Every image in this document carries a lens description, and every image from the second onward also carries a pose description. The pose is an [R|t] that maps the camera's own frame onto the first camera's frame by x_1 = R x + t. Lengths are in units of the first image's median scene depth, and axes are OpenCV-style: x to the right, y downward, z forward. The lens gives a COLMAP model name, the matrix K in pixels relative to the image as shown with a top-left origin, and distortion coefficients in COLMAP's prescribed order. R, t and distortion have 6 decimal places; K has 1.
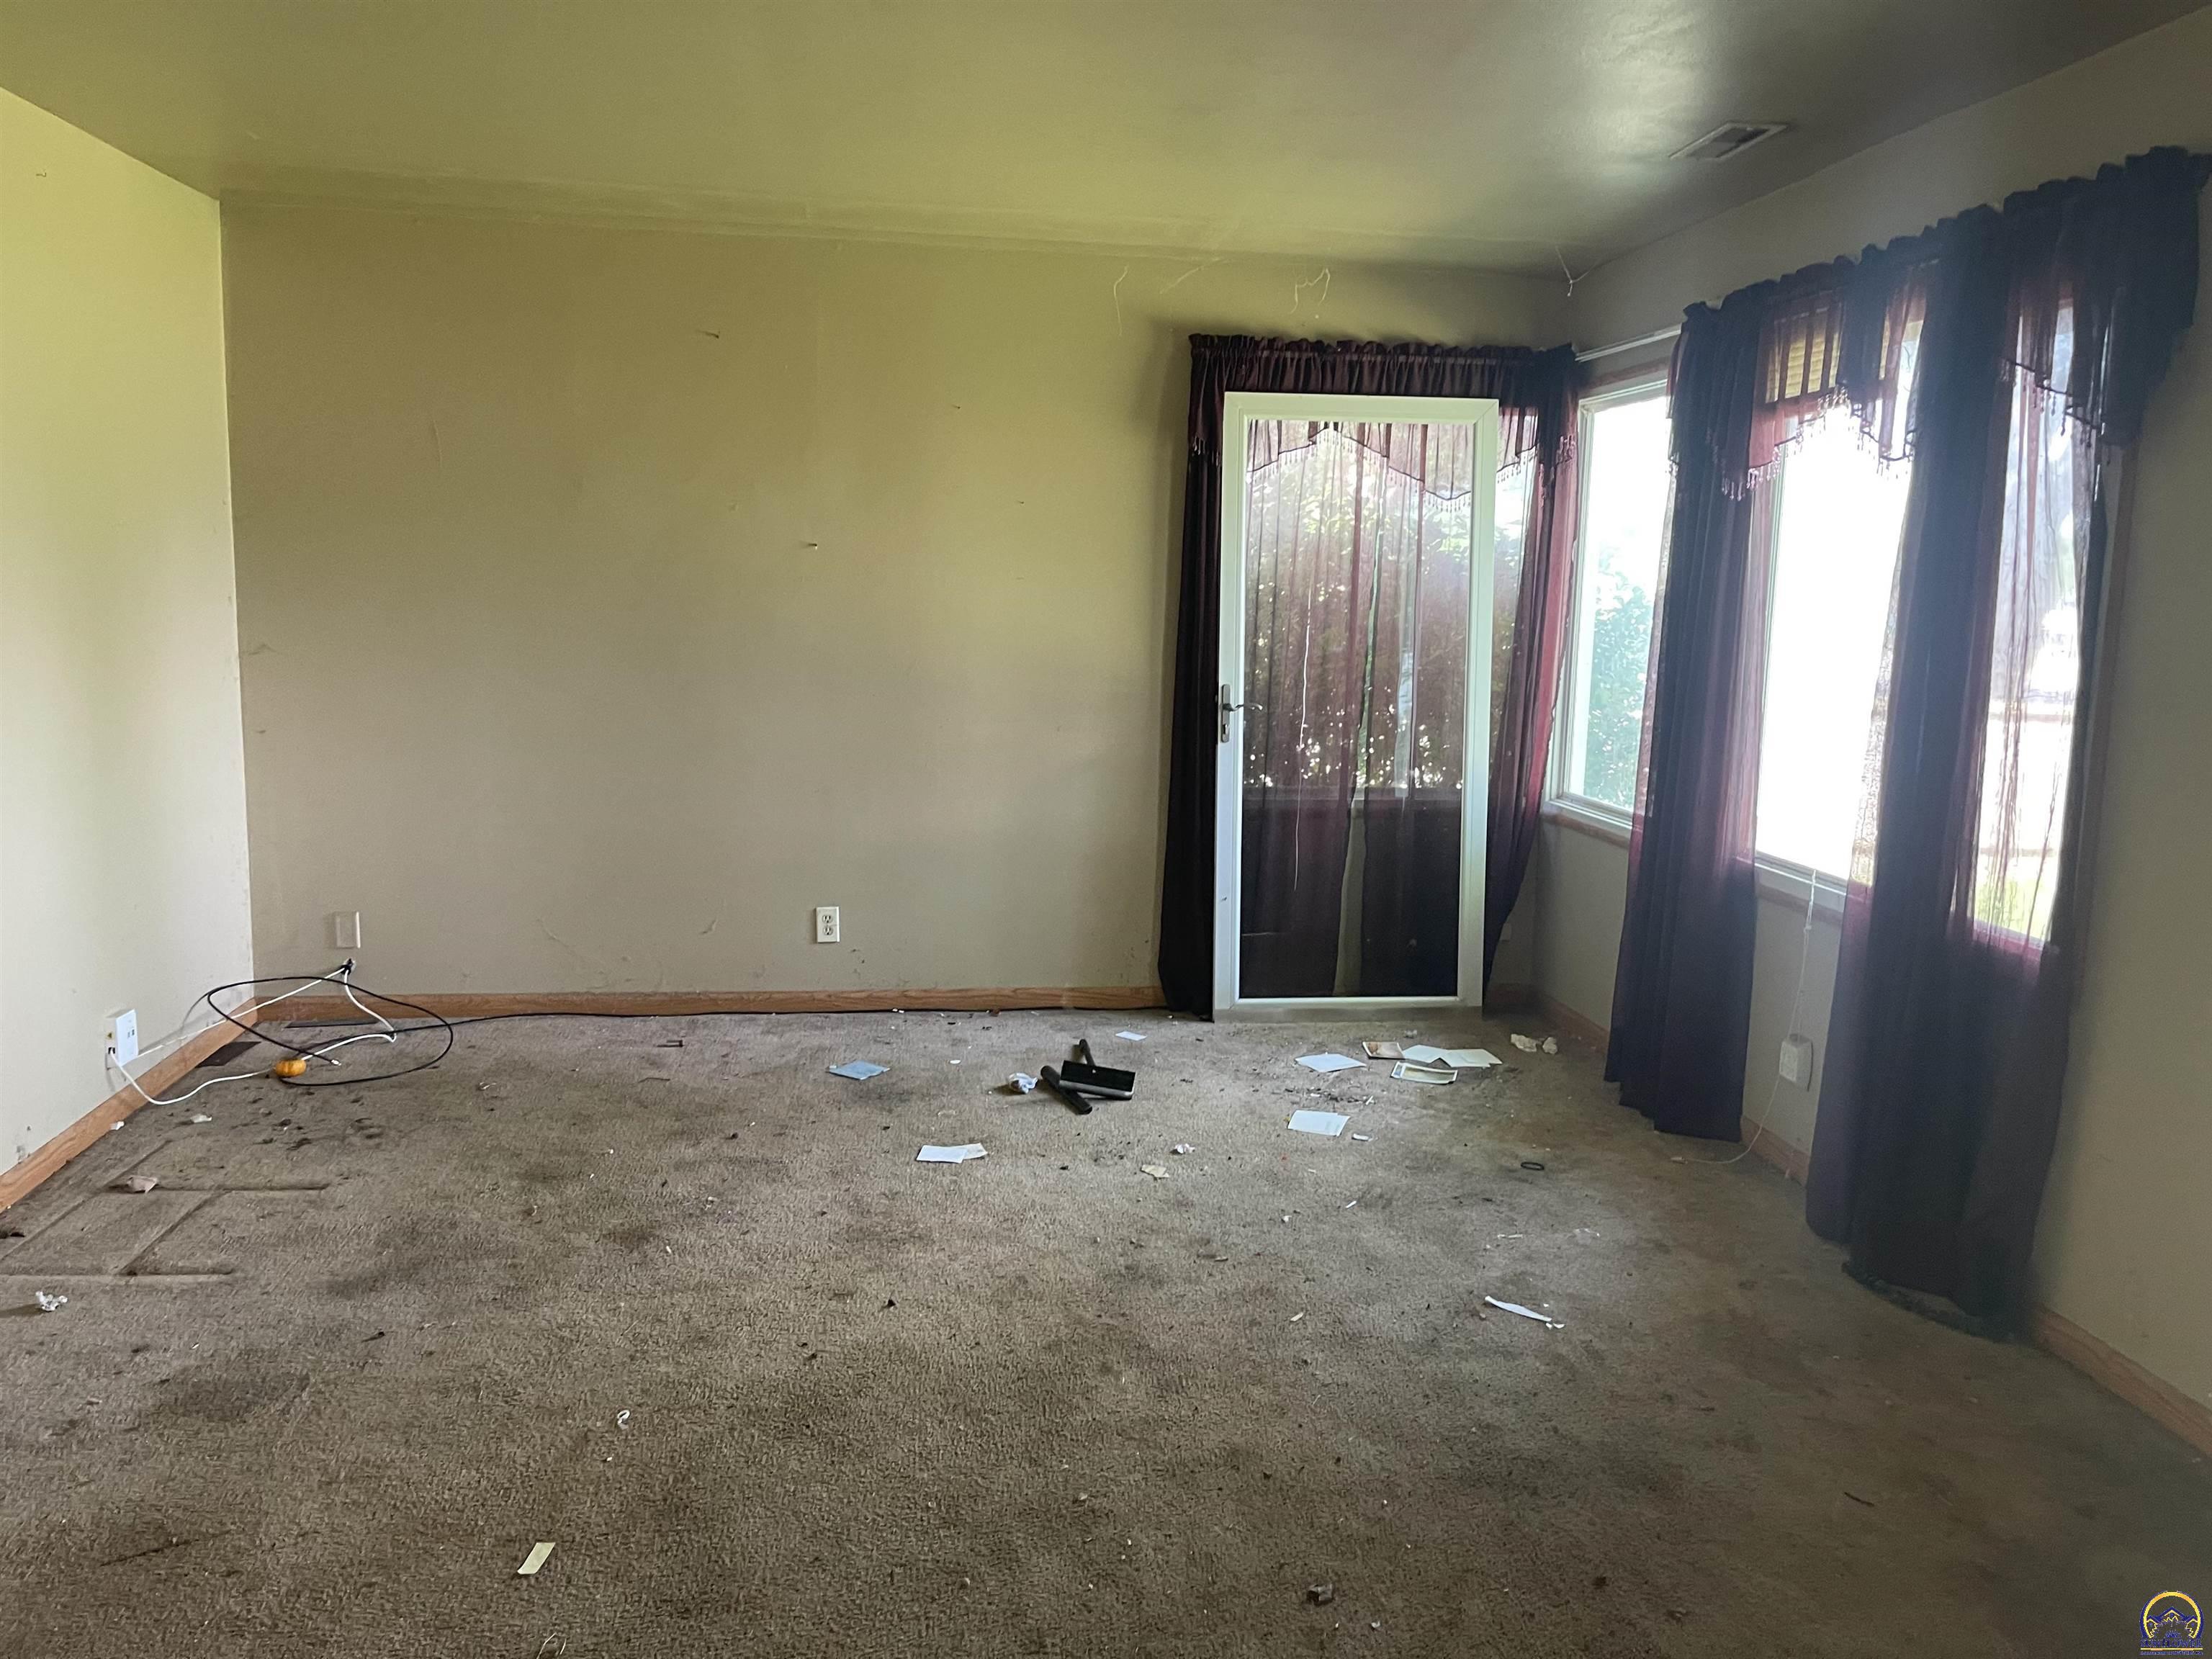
lens RADIAL K [[1657.7, 0, 1101.5], [0, 1657.7, 798.0], [0, 0, 1]] dist [0.054256, -0.068843]
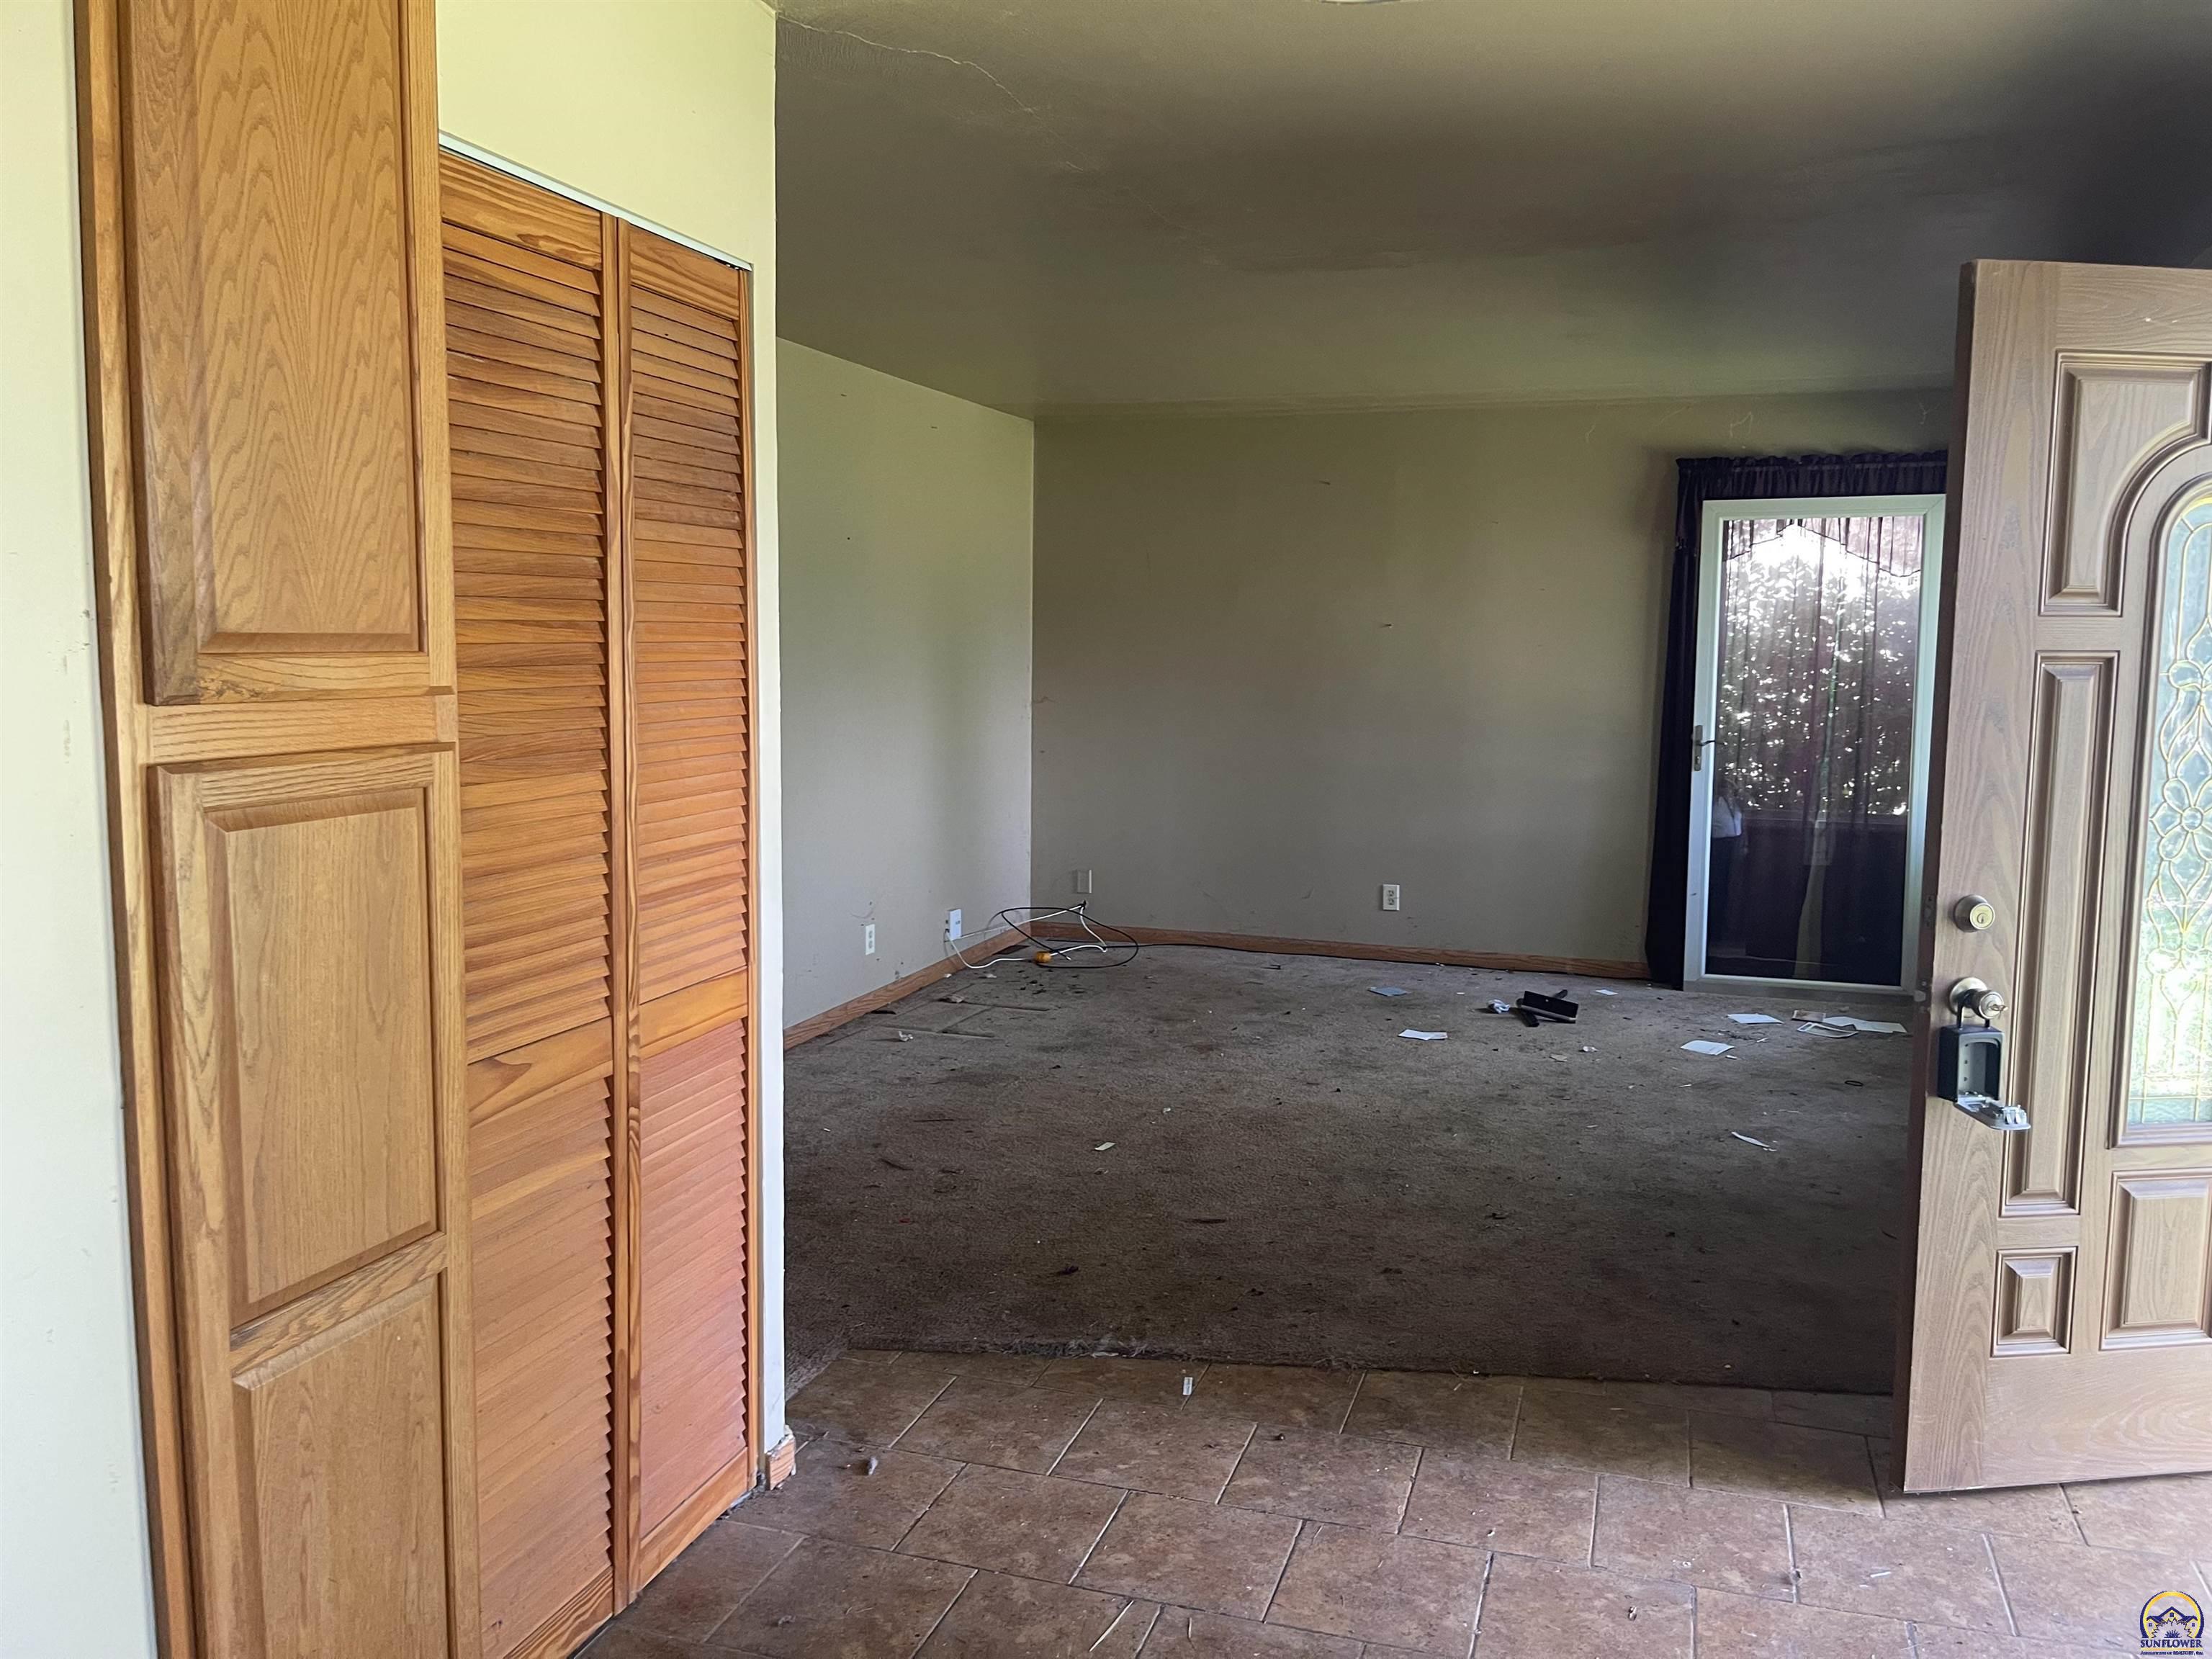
lens RADIAL K [[1657.7, 0, 1101.5], [0, 1657.7, 798.0], [0, 0, 1]] dist [0.054256, -0.068843]
pose [[0.891965, 0.026291, -0.451339, 0.274783], [-0.047638, 0.998216, -0.035997, 0.061851], [0.449587, 0.053609, 0.891626, -0.394987]]
